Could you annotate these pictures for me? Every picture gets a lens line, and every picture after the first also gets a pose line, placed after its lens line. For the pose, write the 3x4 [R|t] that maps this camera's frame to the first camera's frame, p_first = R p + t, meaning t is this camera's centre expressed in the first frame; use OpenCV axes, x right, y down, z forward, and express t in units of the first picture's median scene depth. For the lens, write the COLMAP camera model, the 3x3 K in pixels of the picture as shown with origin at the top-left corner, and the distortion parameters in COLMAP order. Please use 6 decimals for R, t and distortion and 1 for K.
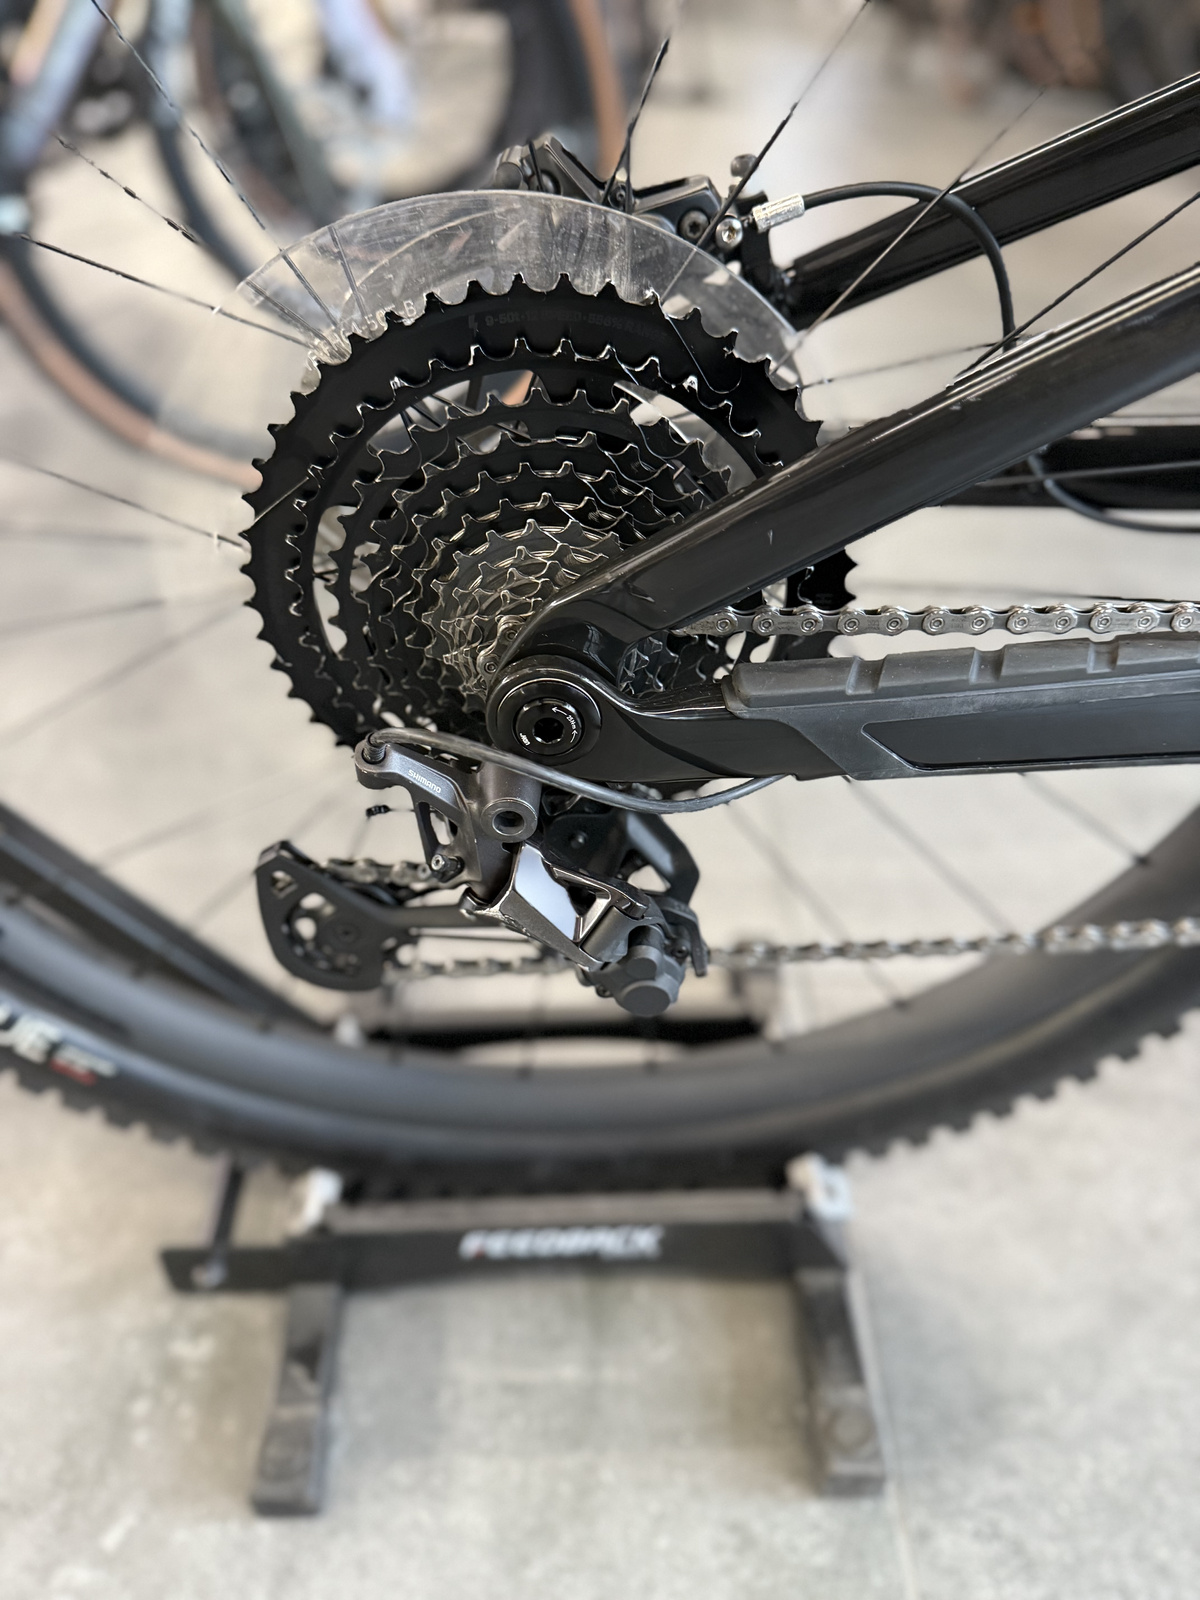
lens RADIAL K [[1142.4, 0, 607.5], [0, 1142.4, 824.2], [0, 0, 1]] dist [0.011330, -0.019366]
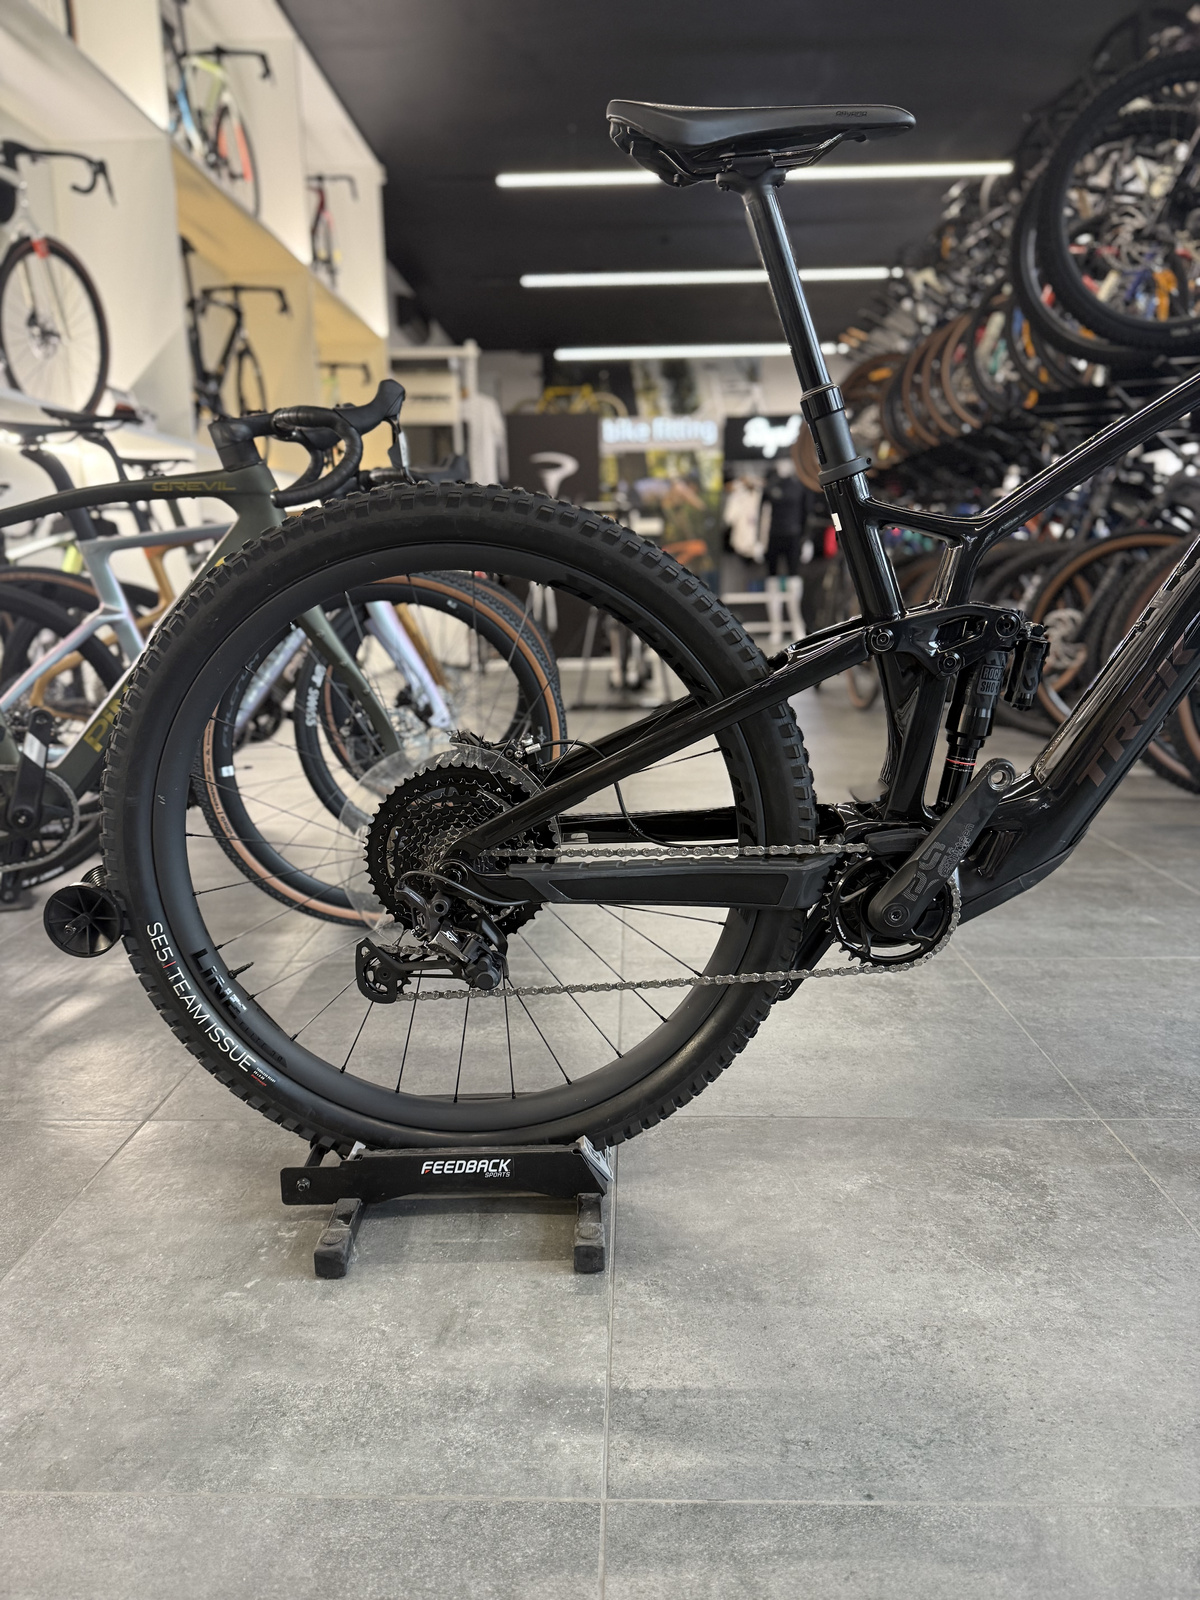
lens RADIAL K [[1142.4, 0, 597.7], [0, 1142.4, 802.1], [0, 0, 1]] dist [0.011330, -0.019366]
pose [[0.999262, -0.011363, -0.036695, 0.315426], [-0.006957, 0.885928, -0.463771, 0.799651], [0.037779, 0.463684, 0.885195, -1.307372]]
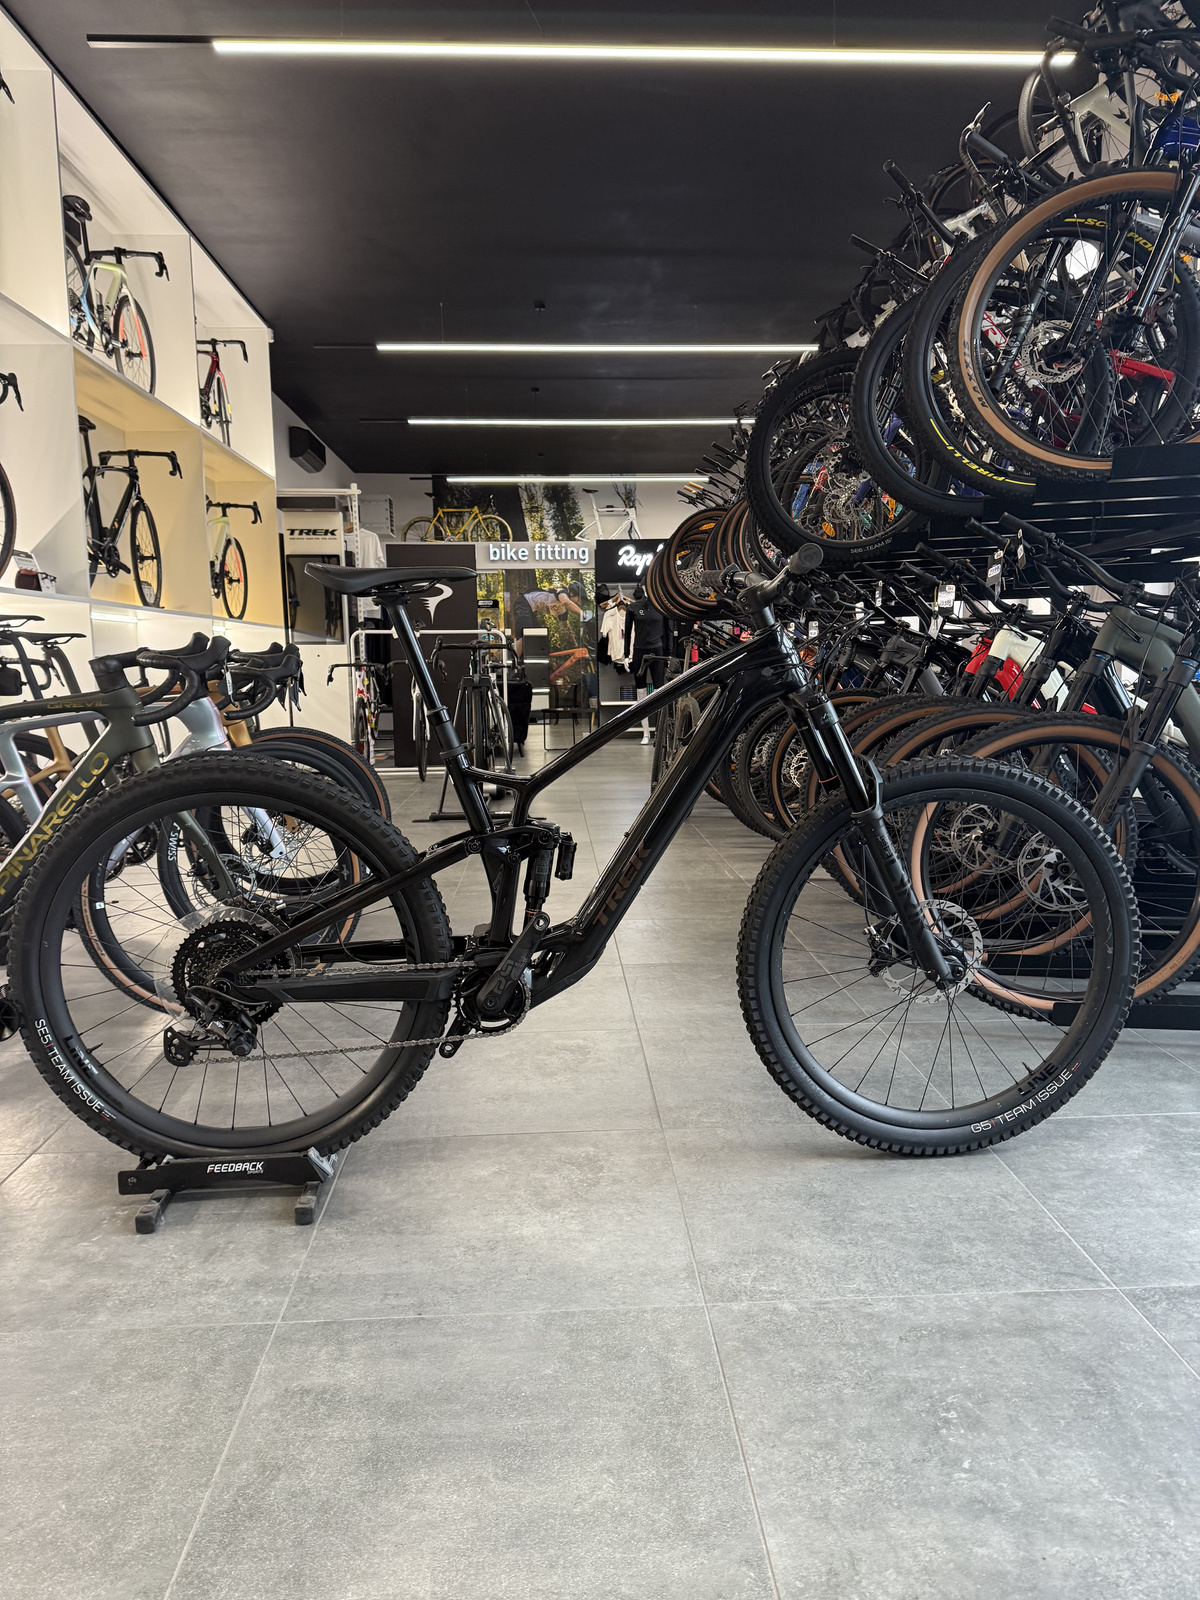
lens RADIAL K [[1142.4, 0, 610.5], [0, 1142.4, 800.4], [0, 0, 1]] dist [0.011330, -0.019366]
pose [[0.998510, -0.022803, 0.049568, 1.024240], [0.045512, 0.849168, -0.526158, 1.392268], [-0.030094, 0.527630, 0.848941, -2.787539]]
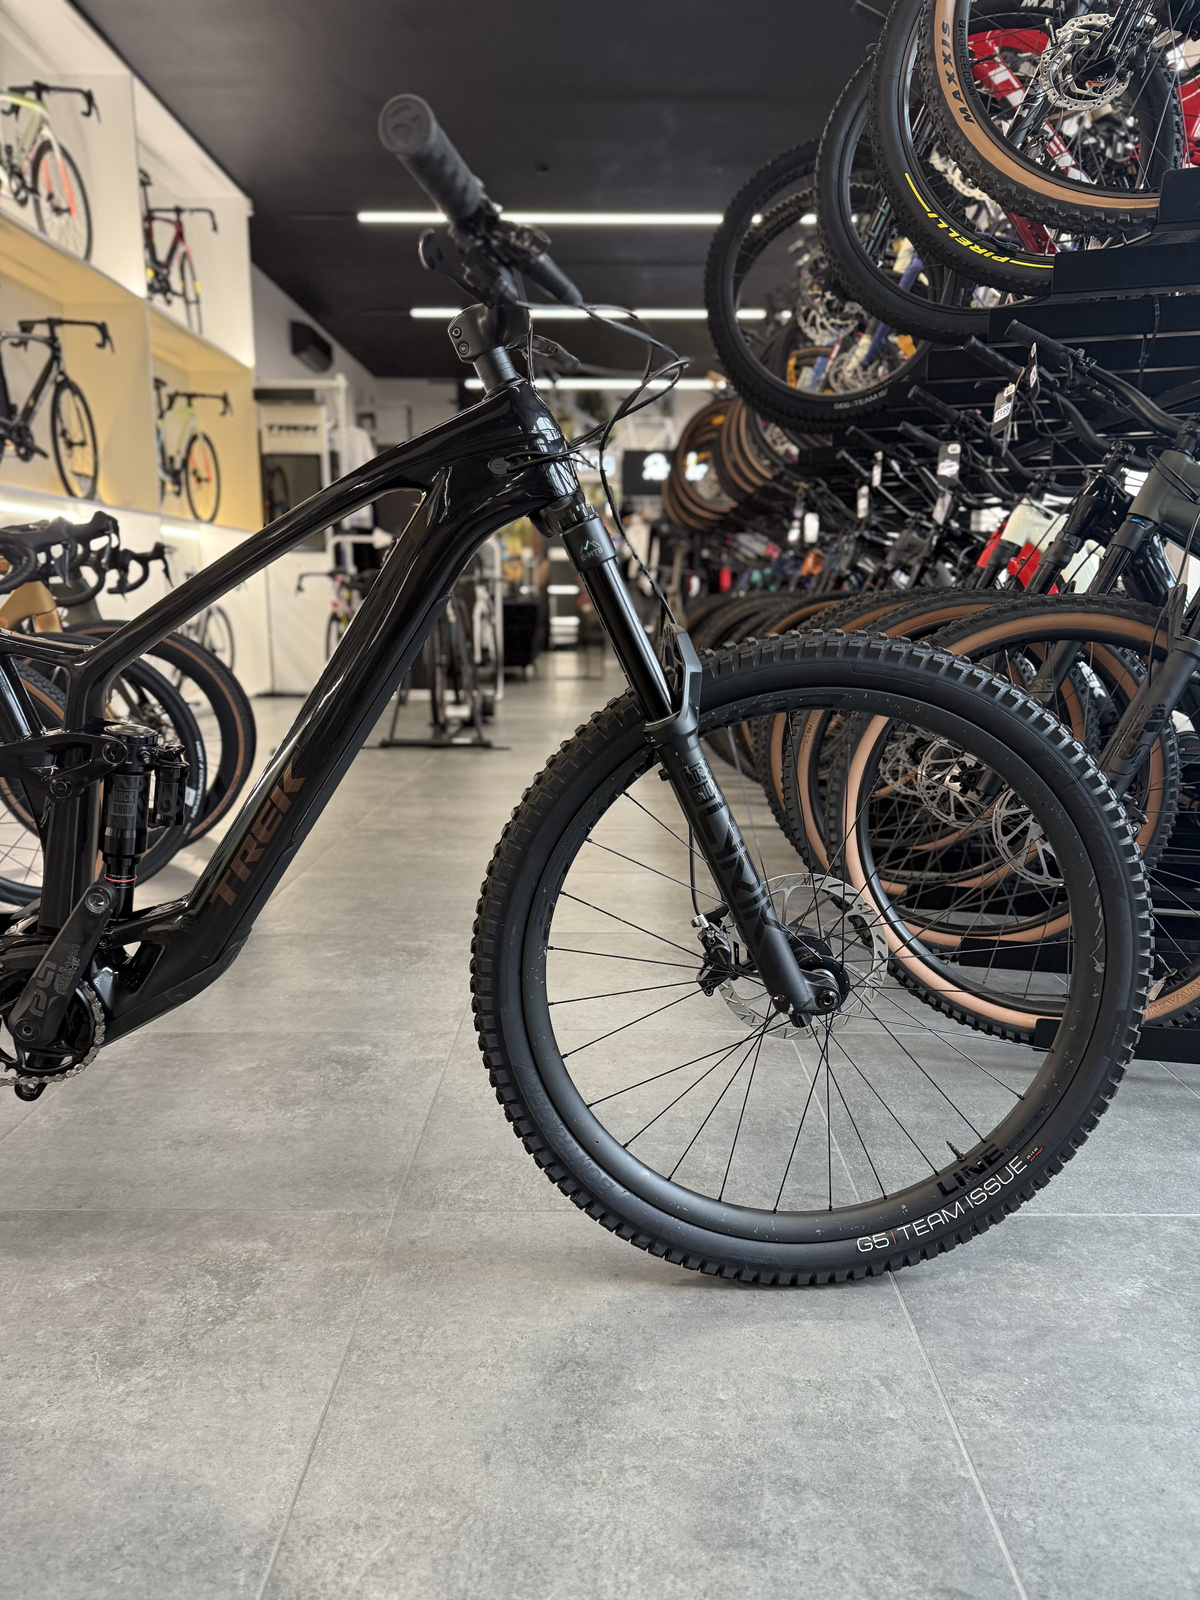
lens RADIAL K [[1142.4, 0, 611.1], [0, 1142.4, 802.0], [0, 0, 1]] dist [0.011330, -0.019366]
pose [[0.999989, -0.000069, -0.004709, 1.944733], [-0.002190, 0.878425, -0.477875, 0.655466], [0.004170, 0.477880, 0.878415, -1.437507]]
